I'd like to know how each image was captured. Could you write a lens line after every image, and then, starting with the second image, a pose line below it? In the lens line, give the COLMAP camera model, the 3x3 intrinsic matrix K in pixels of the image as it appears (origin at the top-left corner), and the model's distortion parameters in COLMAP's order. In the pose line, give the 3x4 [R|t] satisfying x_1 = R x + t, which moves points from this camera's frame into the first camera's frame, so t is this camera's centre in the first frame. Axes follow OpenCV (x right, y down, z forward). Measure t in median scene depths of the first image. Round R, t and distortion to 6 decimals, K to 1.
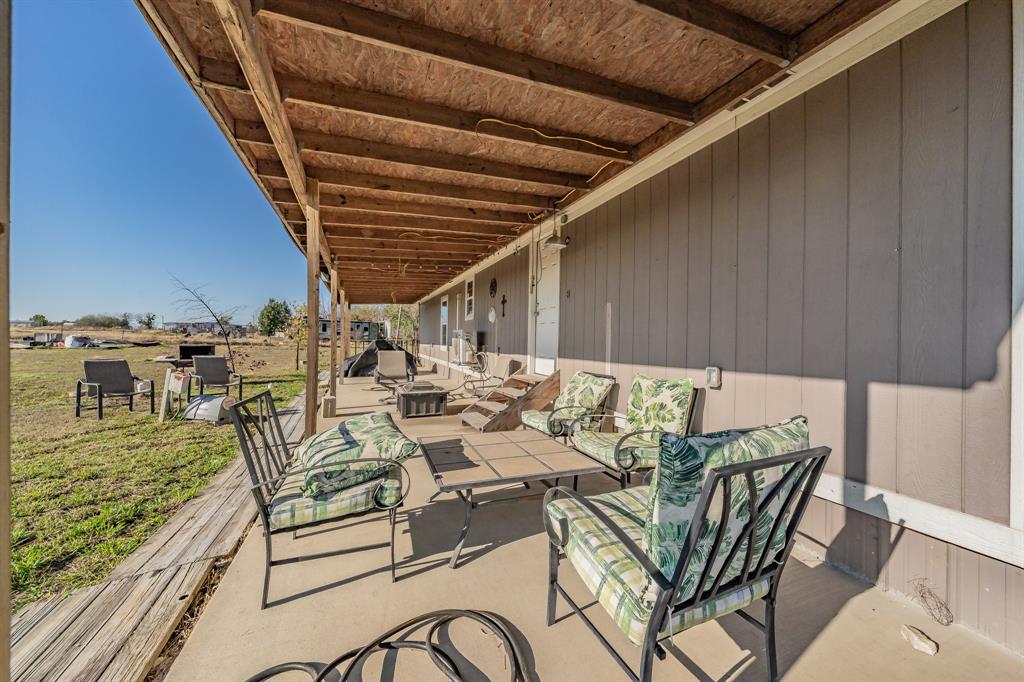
lens RADIAL K [[366.2, 0, 512.9], [0, 366.2, 339.3], [0, 0, 1]] dist [-0.001904, 0.000214]
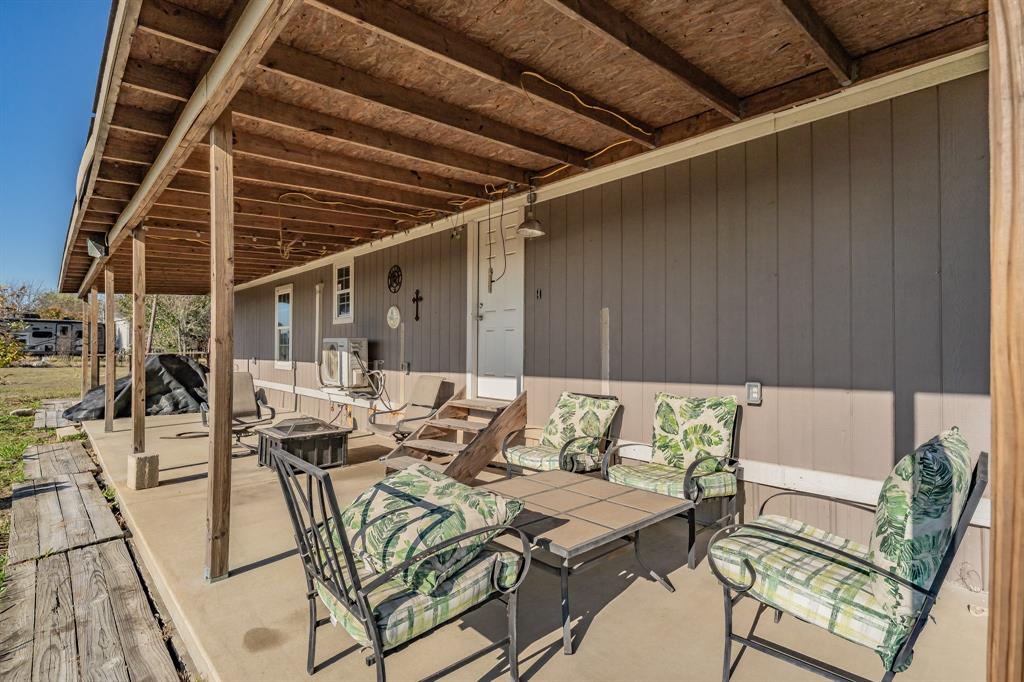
lens RADIAL K [[497.5, 0, 536.8], [0, 497.5, 343.9], [0, 0, 1]] dist [0.008868, -0.001794]
pose [[0.930119, -0.010394, 0.367110, -0.312720], [0.012382, 0.999919, -0.003059, -0.018167], [-0.367048, 0.007390, 0.930173, 0.014626]]
